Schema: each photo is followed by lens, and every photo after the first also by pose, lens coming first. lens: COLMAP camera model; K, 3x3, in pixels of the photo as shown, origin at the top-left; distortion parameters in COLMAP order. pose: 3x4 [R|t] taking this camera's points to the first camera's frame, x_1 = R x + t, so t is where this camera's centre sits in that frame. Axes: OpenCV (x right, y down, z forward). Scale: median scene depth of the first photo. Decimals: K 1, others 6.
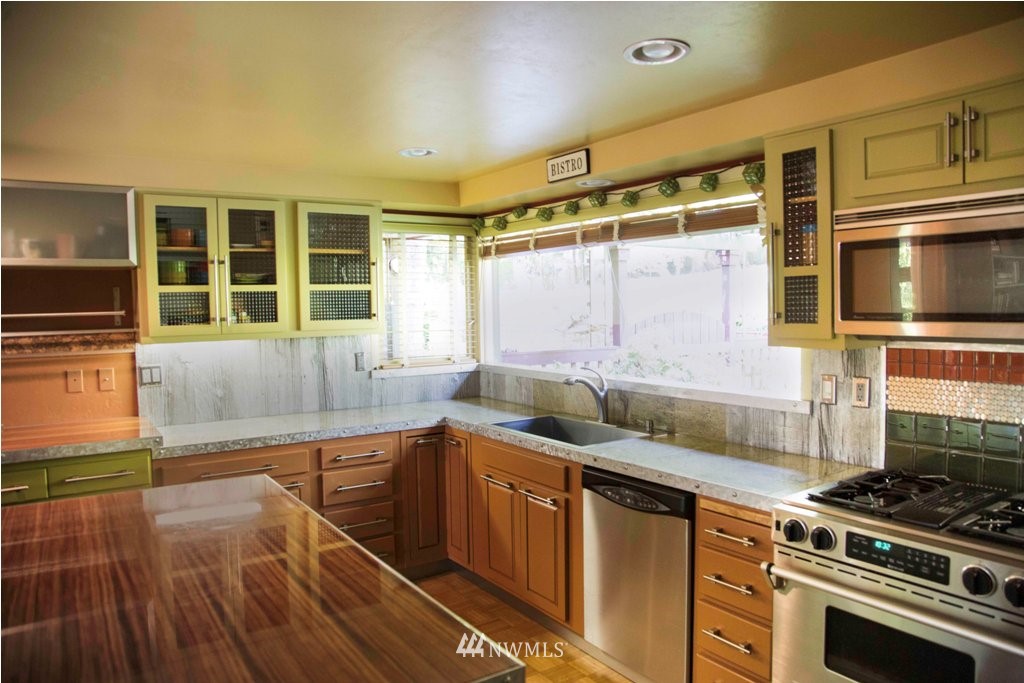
lens RADIAL K [[725.9, 0, 513.0], [0, 725.9, 341.8], [0, 0, 1]] dist [-0.004526, -0.000074]
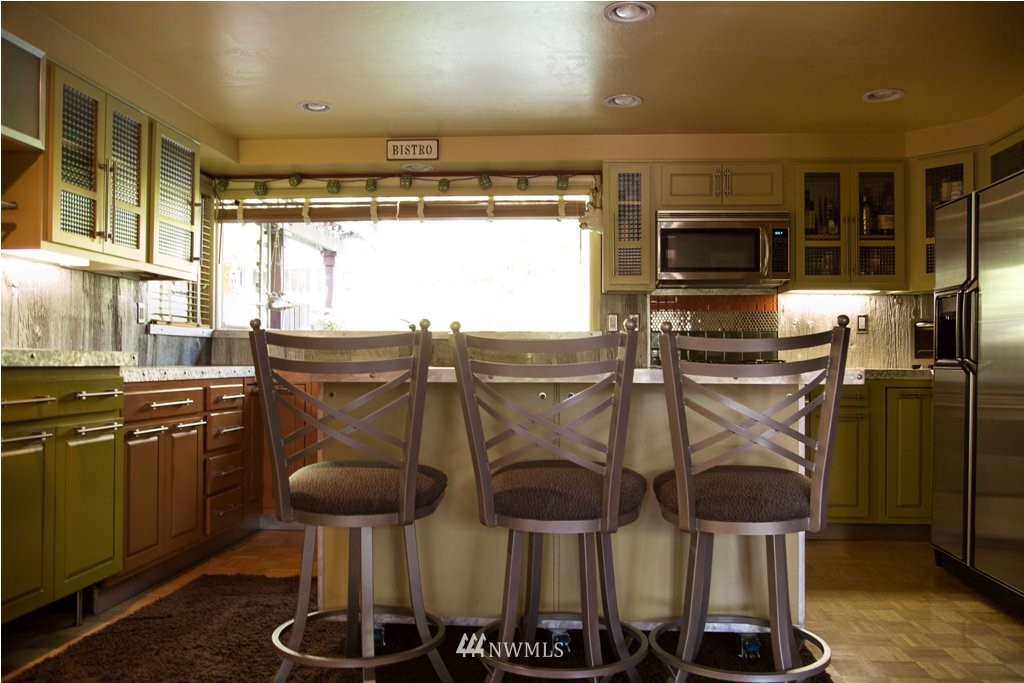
lens RADIAL K [[813.6, 0, 513.3], [0, 813.6, 343.5], [0, 0, 1]] dist [-0.001400, 0.004613]
pose [[0.619177, 0.035869, 0.784432, -0.866187], [0.026069, 0.997467, -0.066188, 0.174236], [-0.784818, 0.061432, 0.616673, 0.046829]]
